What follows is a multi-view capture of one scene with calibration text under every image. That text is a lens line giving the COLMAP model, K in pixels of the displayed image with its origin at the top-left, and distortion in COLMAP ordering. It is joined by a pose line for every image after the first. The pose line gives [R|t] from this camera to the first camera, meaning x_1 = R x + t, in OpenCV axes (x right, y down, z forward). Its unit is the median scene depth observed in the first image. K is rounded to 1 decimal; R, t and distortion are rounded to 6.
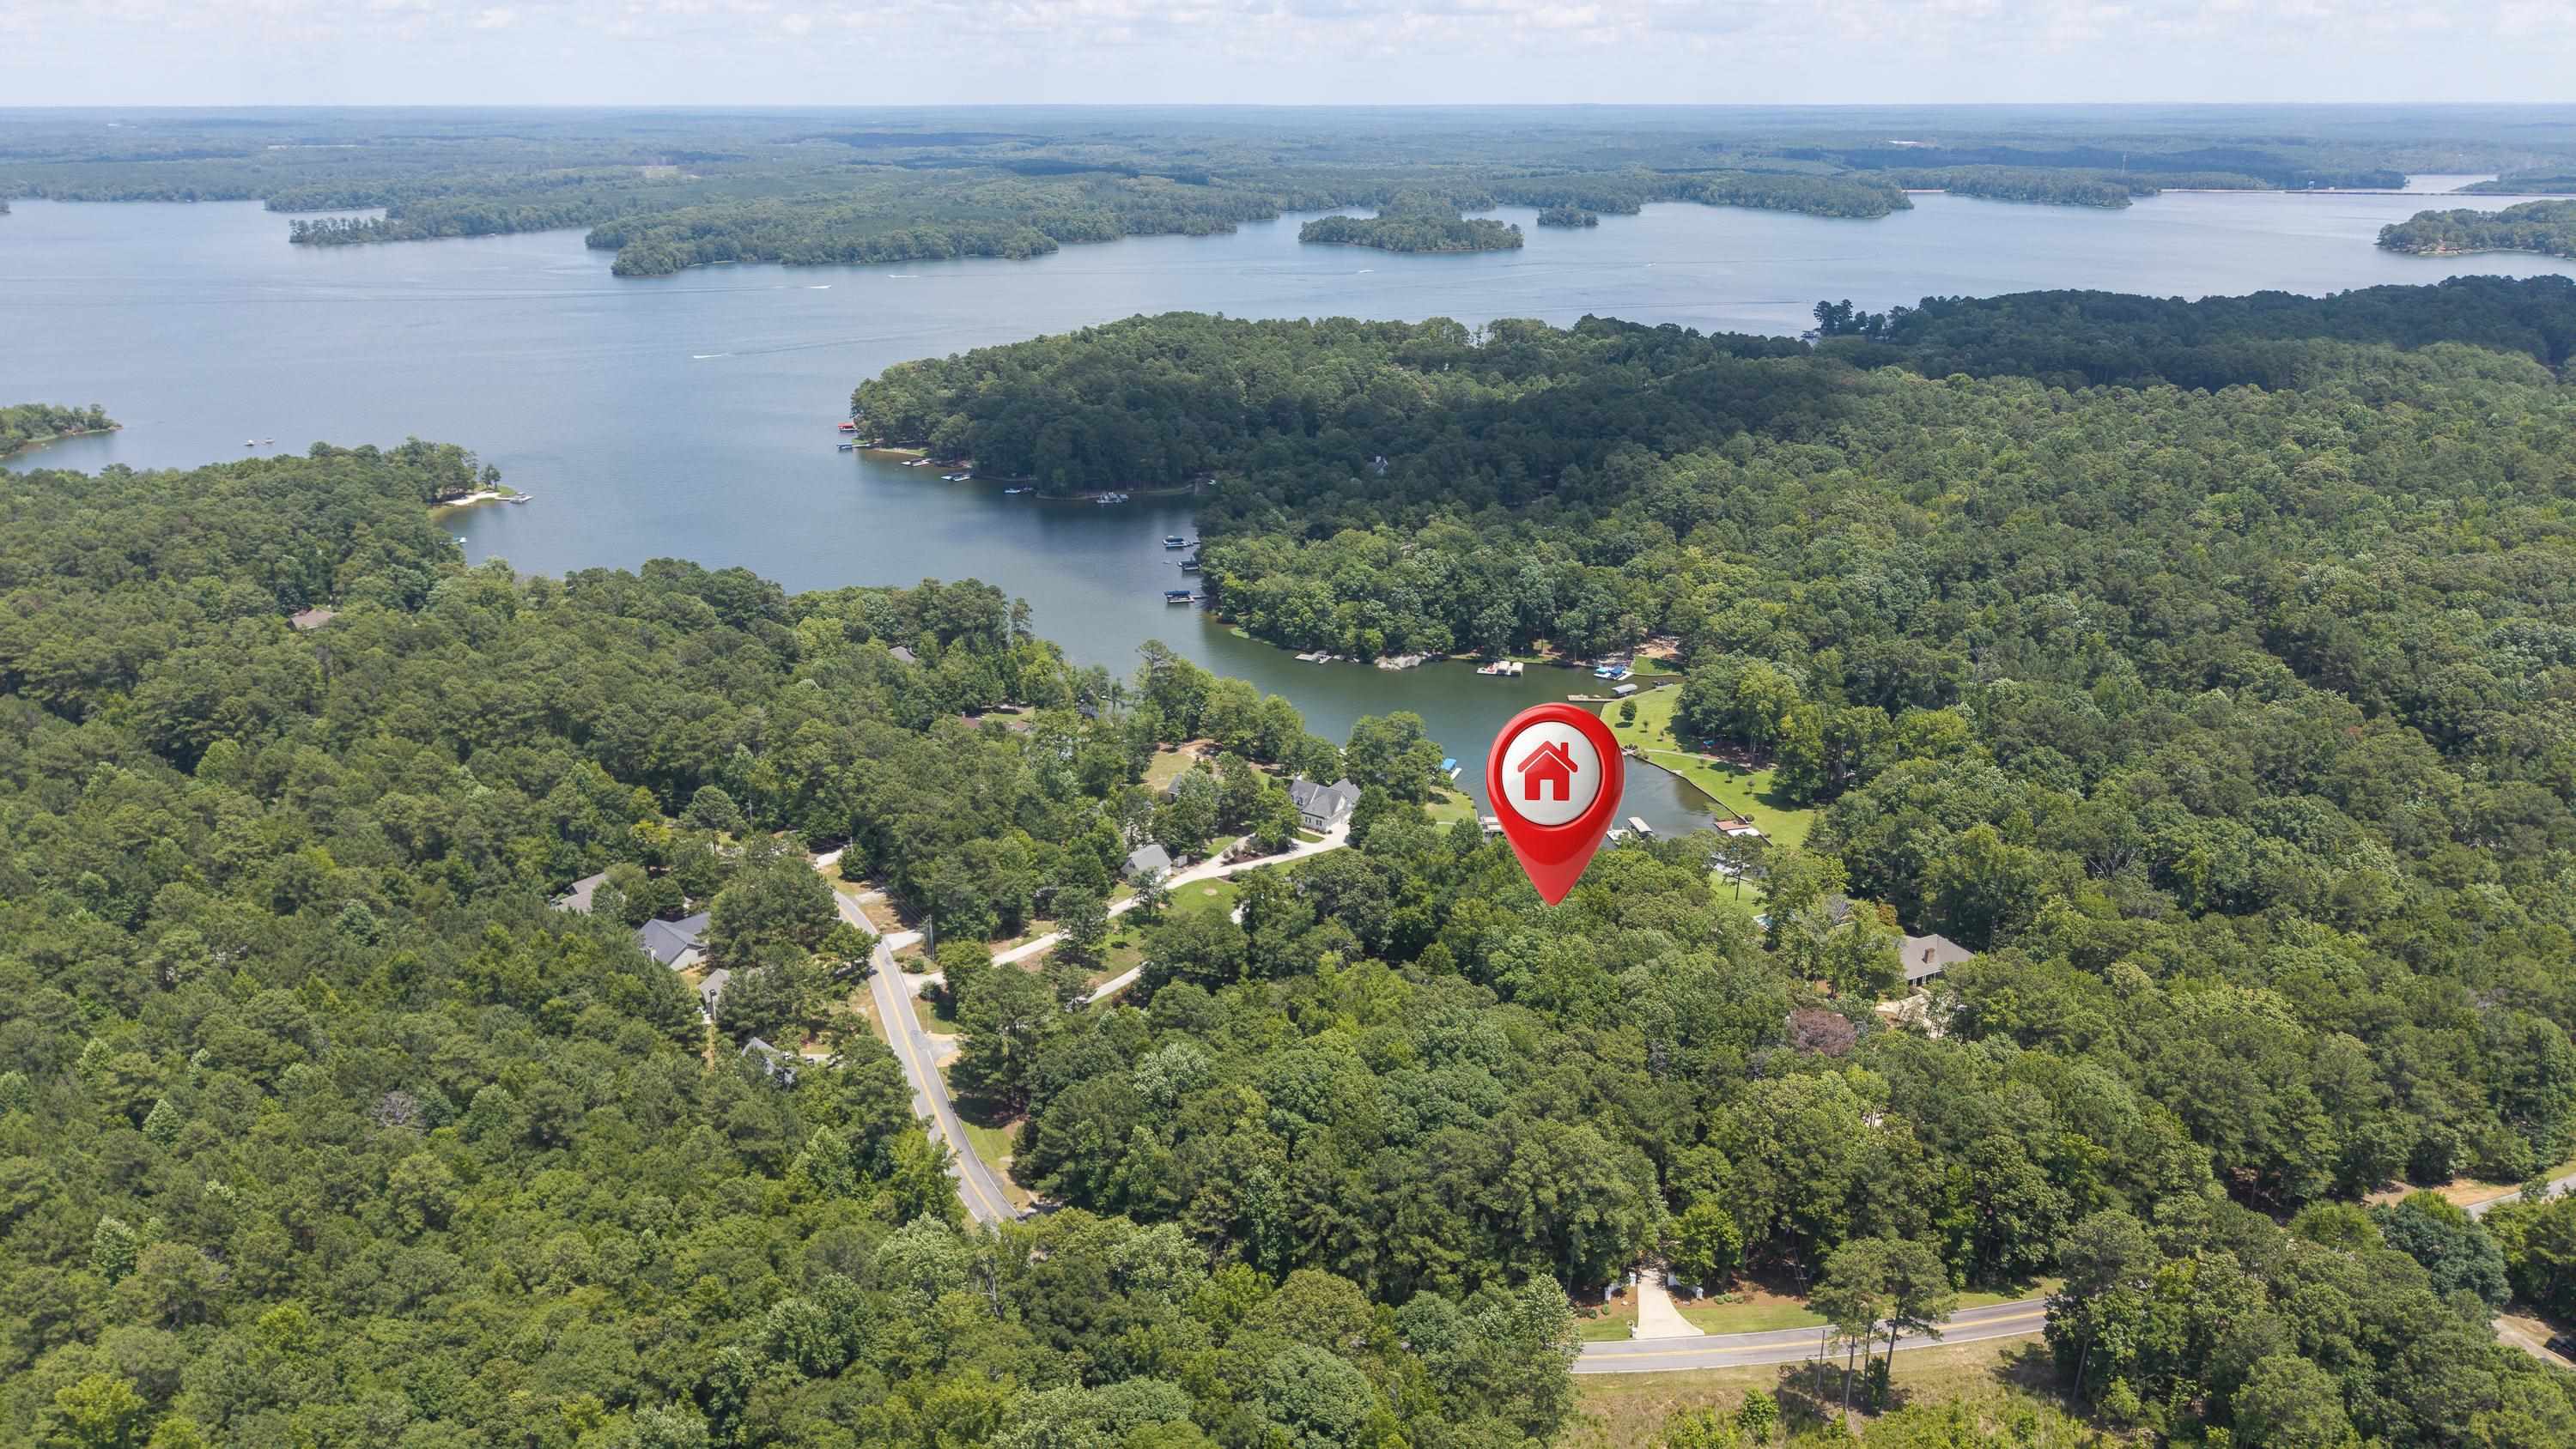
lens RADIAL K [[1843.0, 0, 1265.9], [0, 1843.0, 724.4], [0, 0, 1]] dist [0.027406, -0.003628]
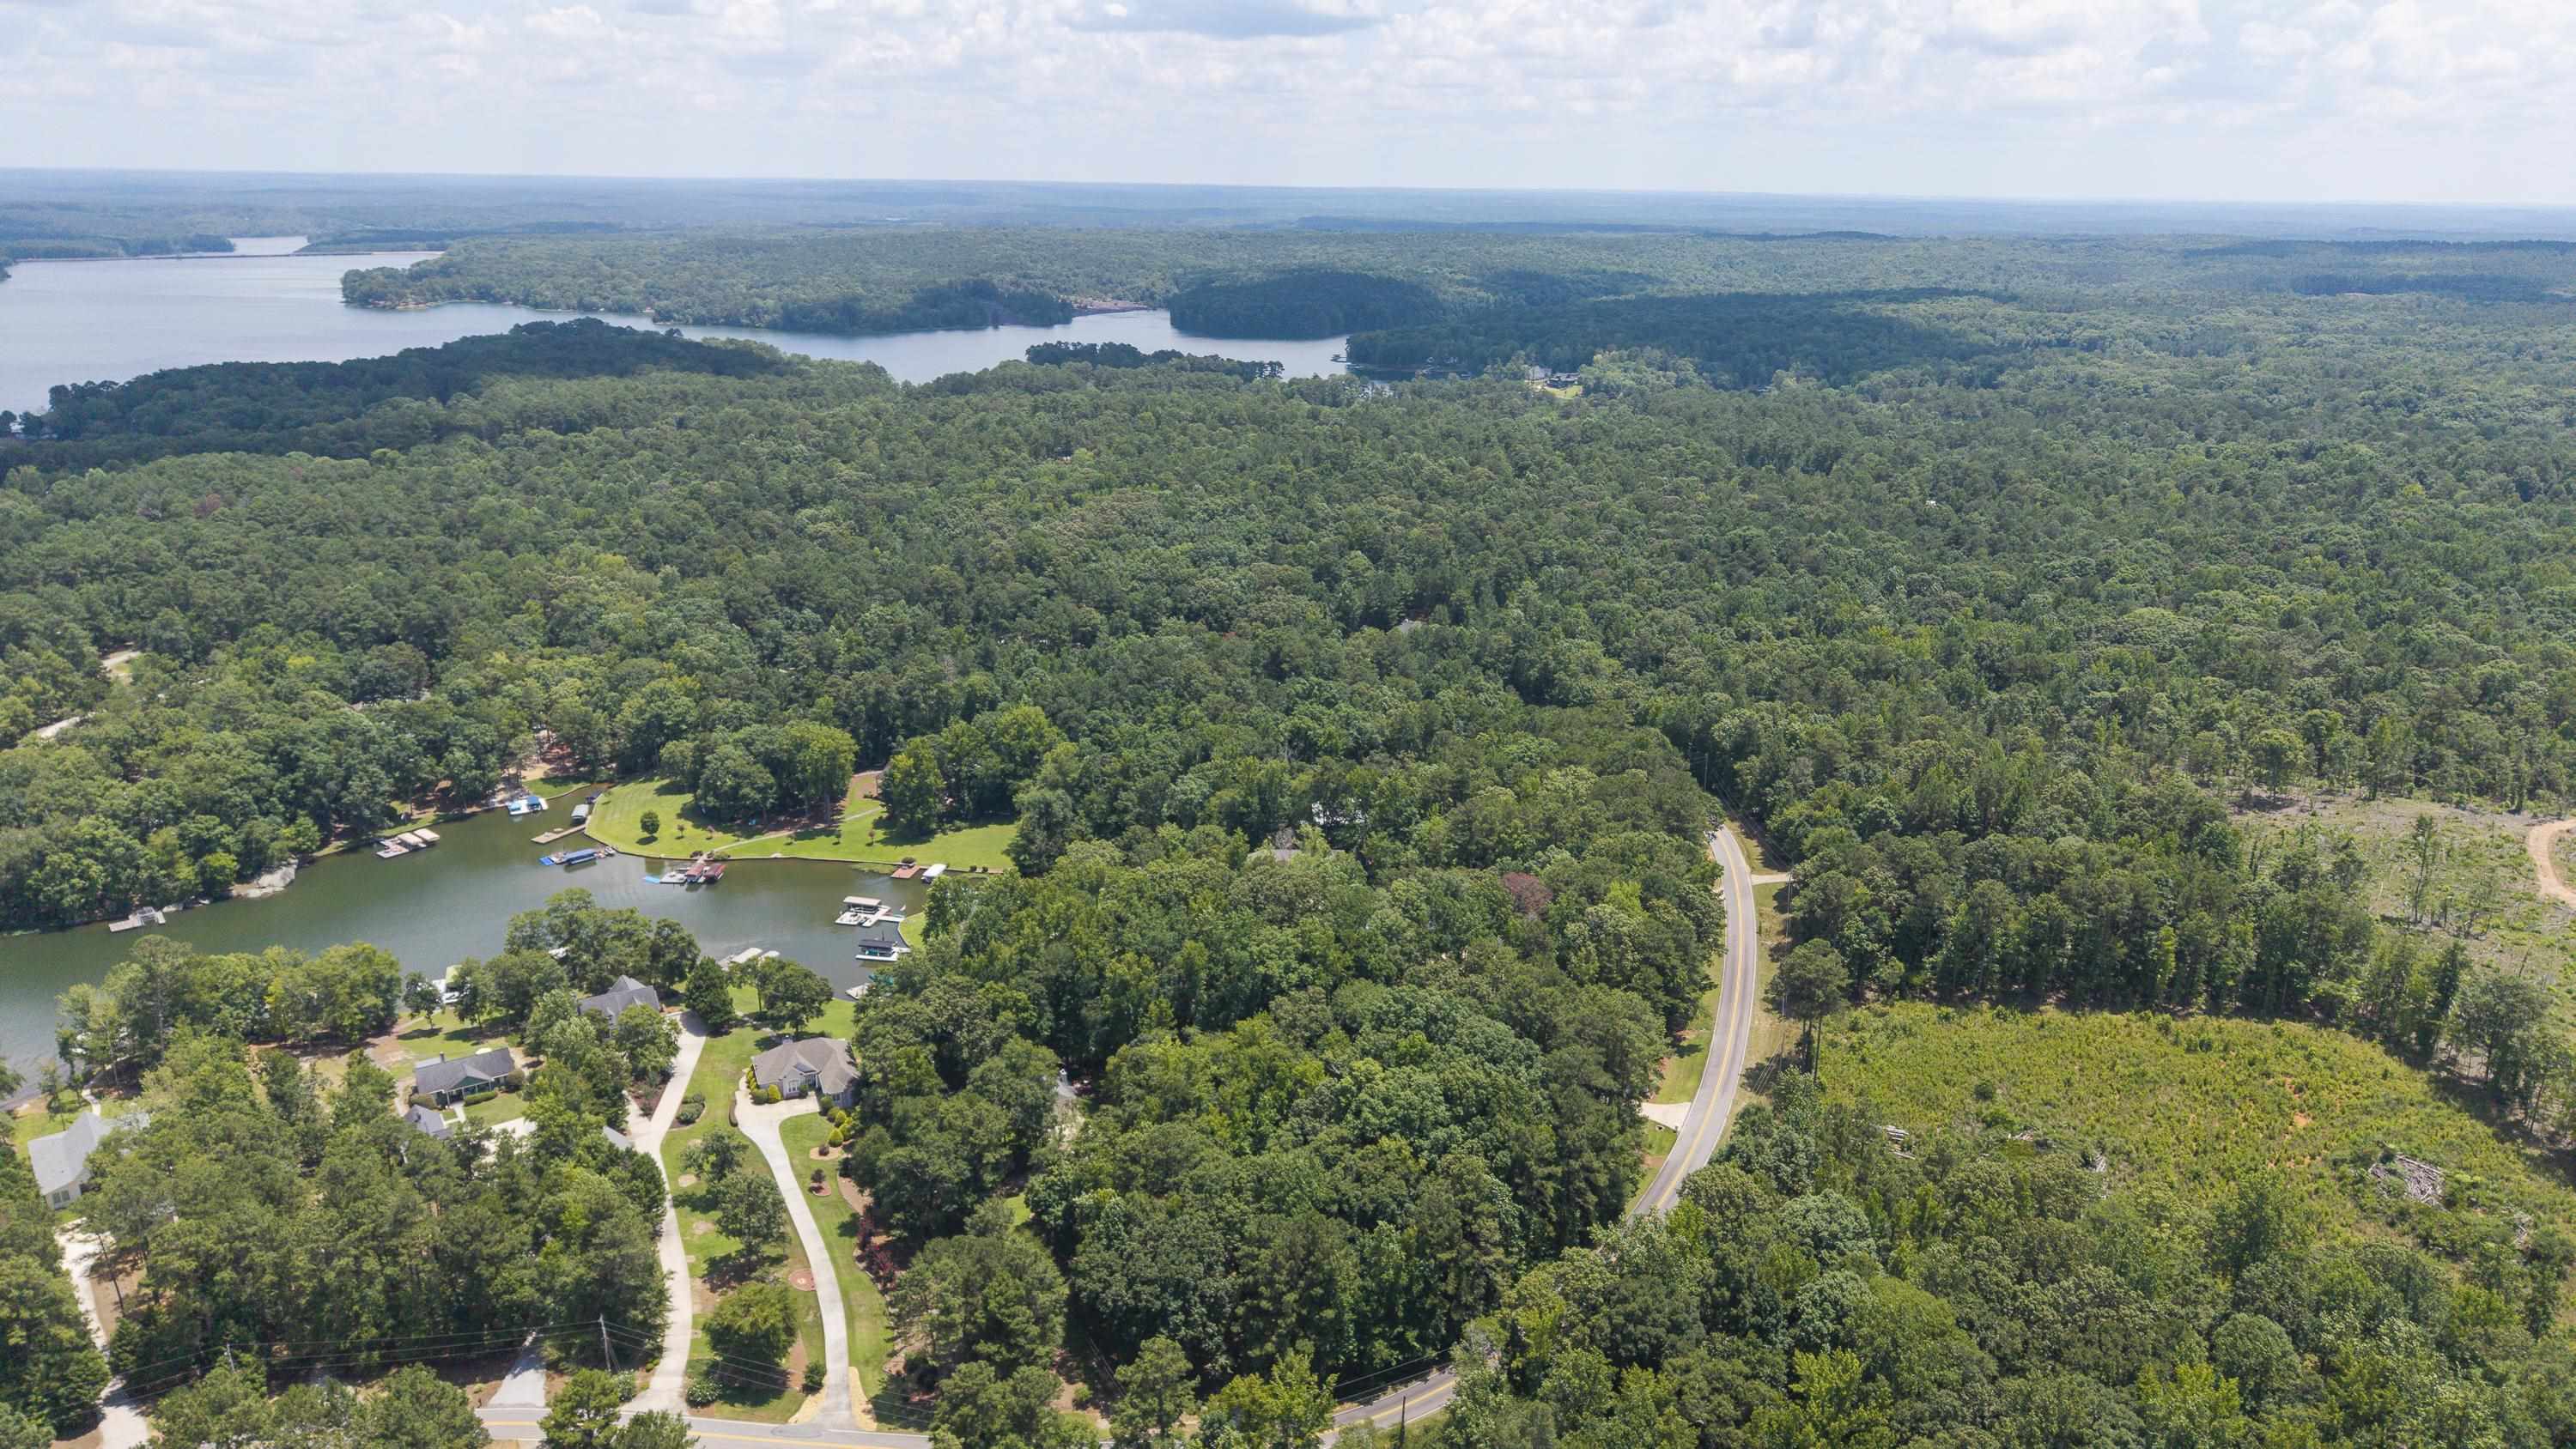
lens RADIAL K [[1852.9, 0, 1295.2], [0, 1852.9, 623.5], [0, 0, 1]] dist [0.039070, -0.055310]
pose [[0.382247, -0.214397, 0.898844, -0.150513], [0.287472, 0.952035, 0.104833, -0.032612], [-0.878207, 0.218321, 0.425545, 0.094625]]
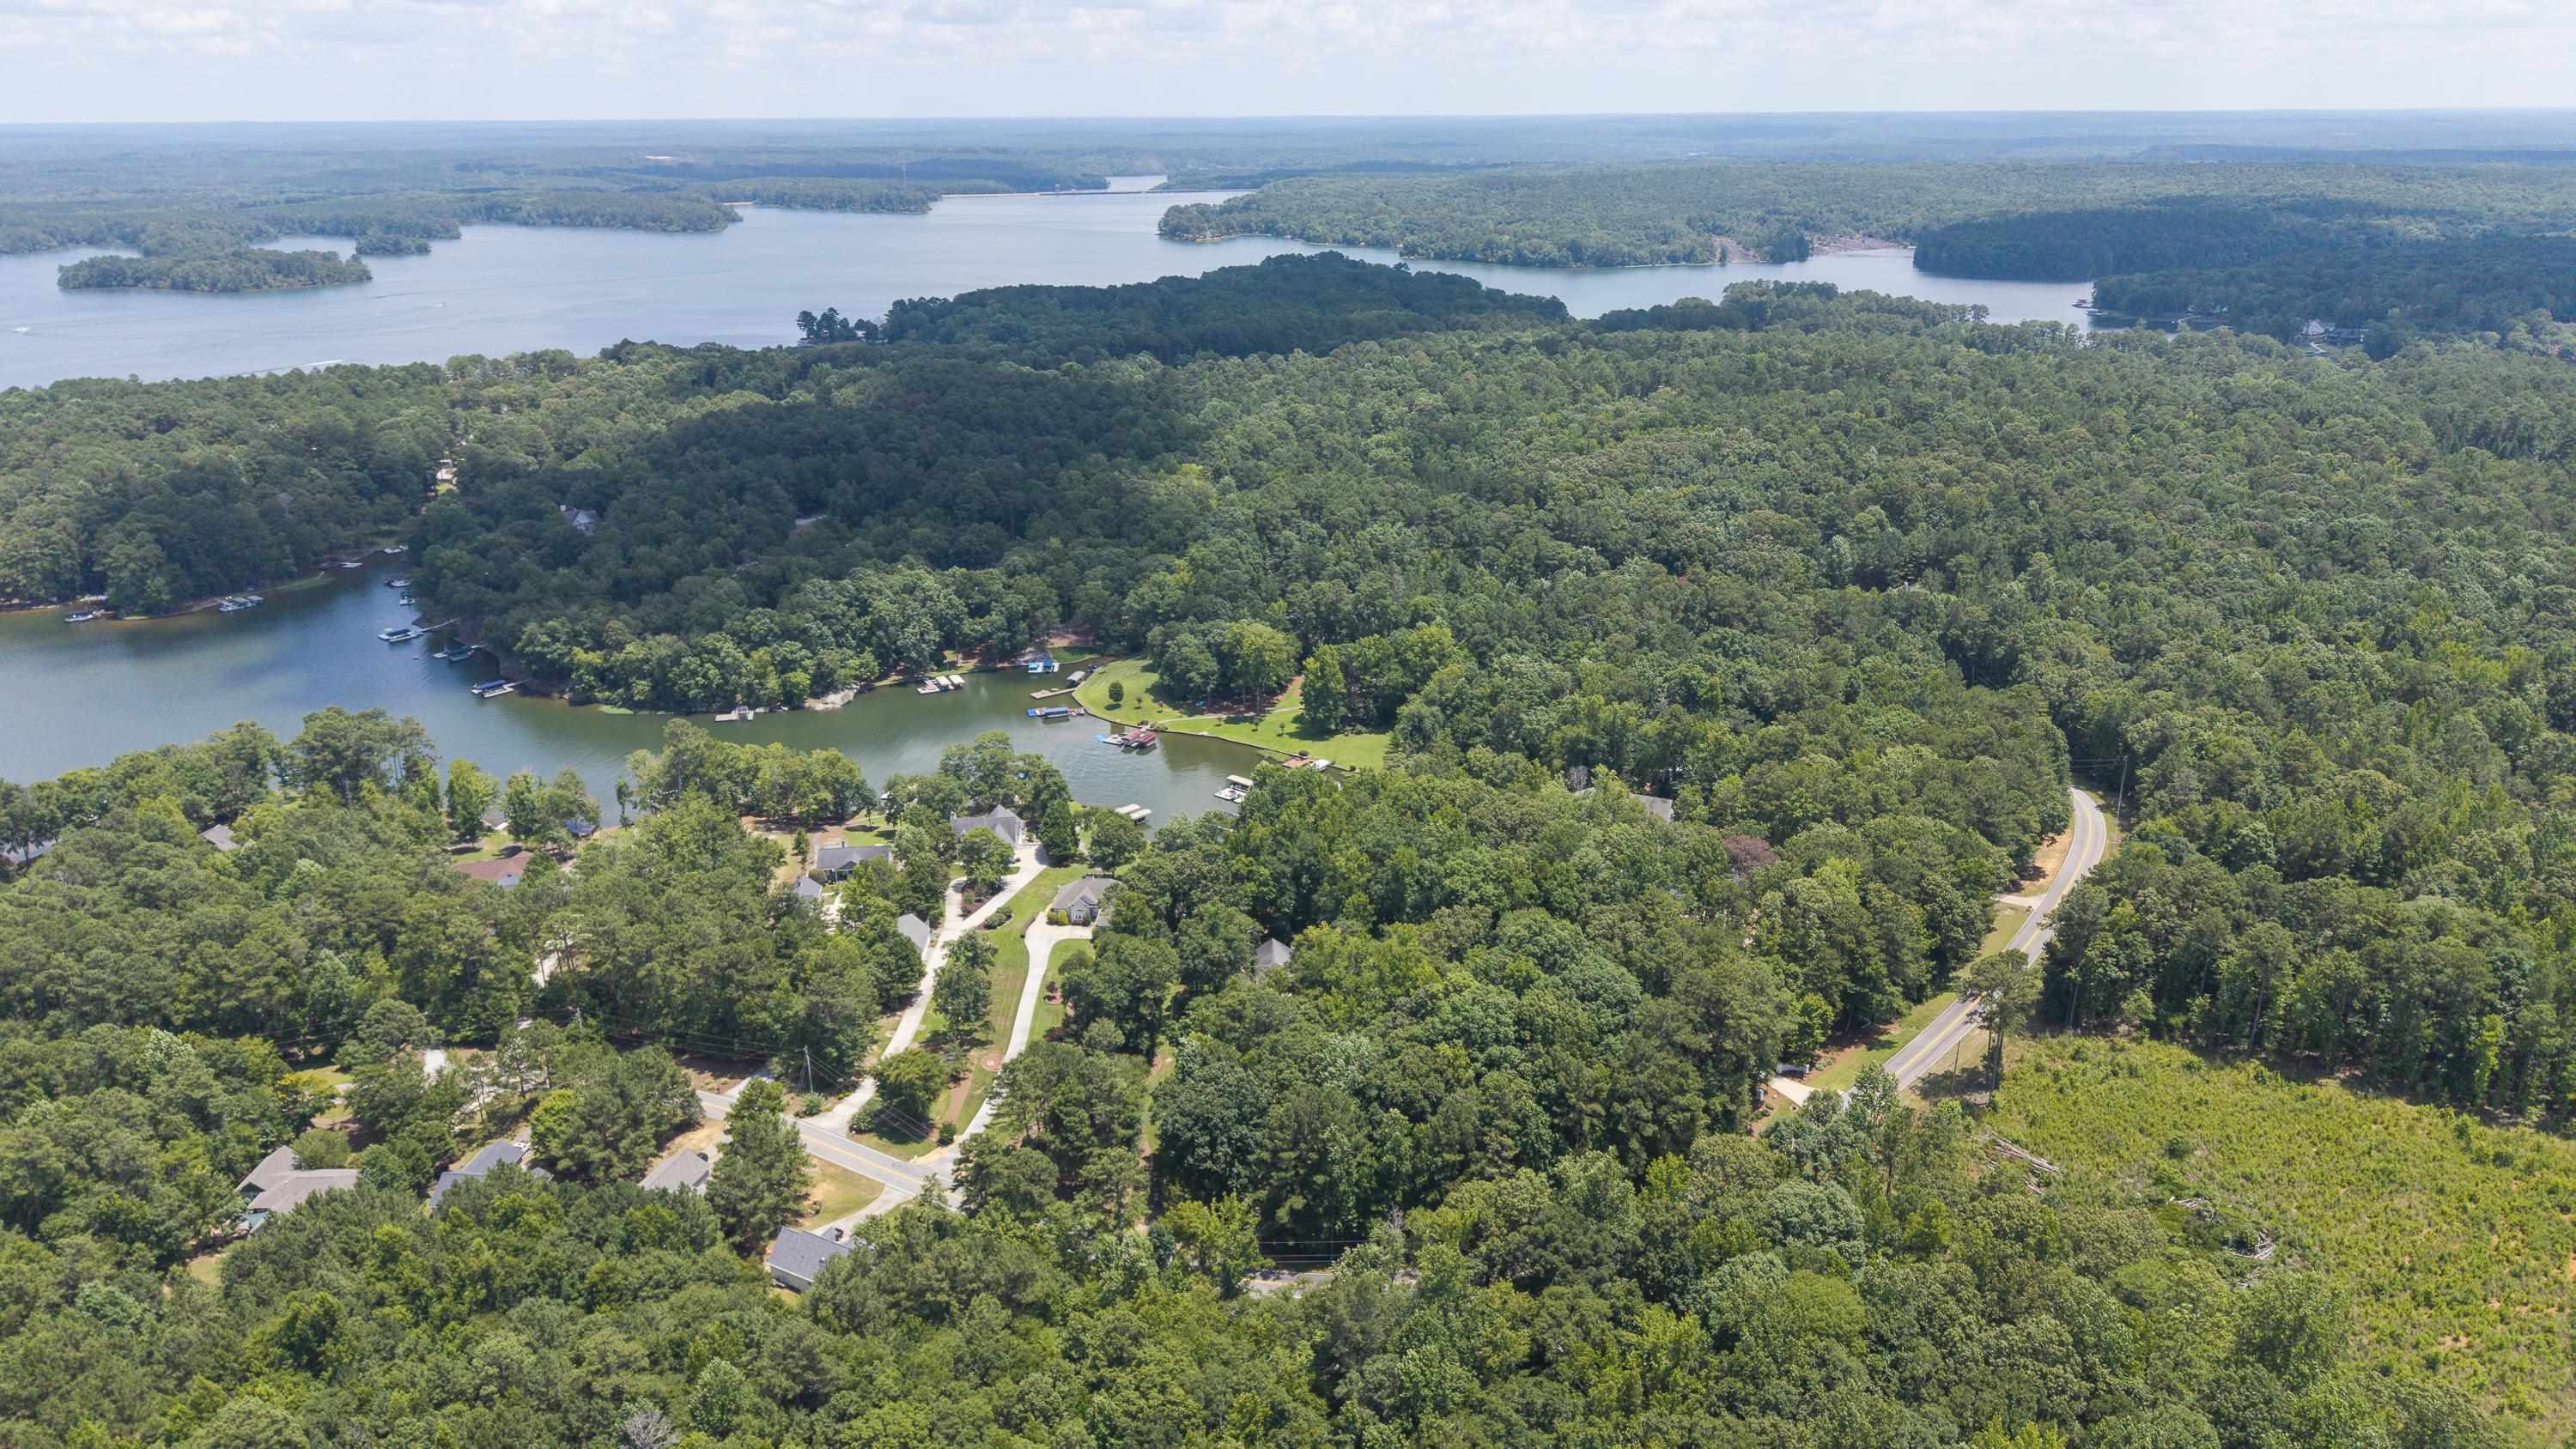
lens RADIAL K [[1843.0, 0, 1265.9], [0, 1843.0, 724.4], [0, 0, 1]] dist [0.027406, -0.003628]
pose [[0.762445, -0.212918, 0.611018, -0.119031], [0.217709, 0.973668, 0.067626, -0.012880], [-0.609328, 0.081463, 0.788723, 0.036596]]
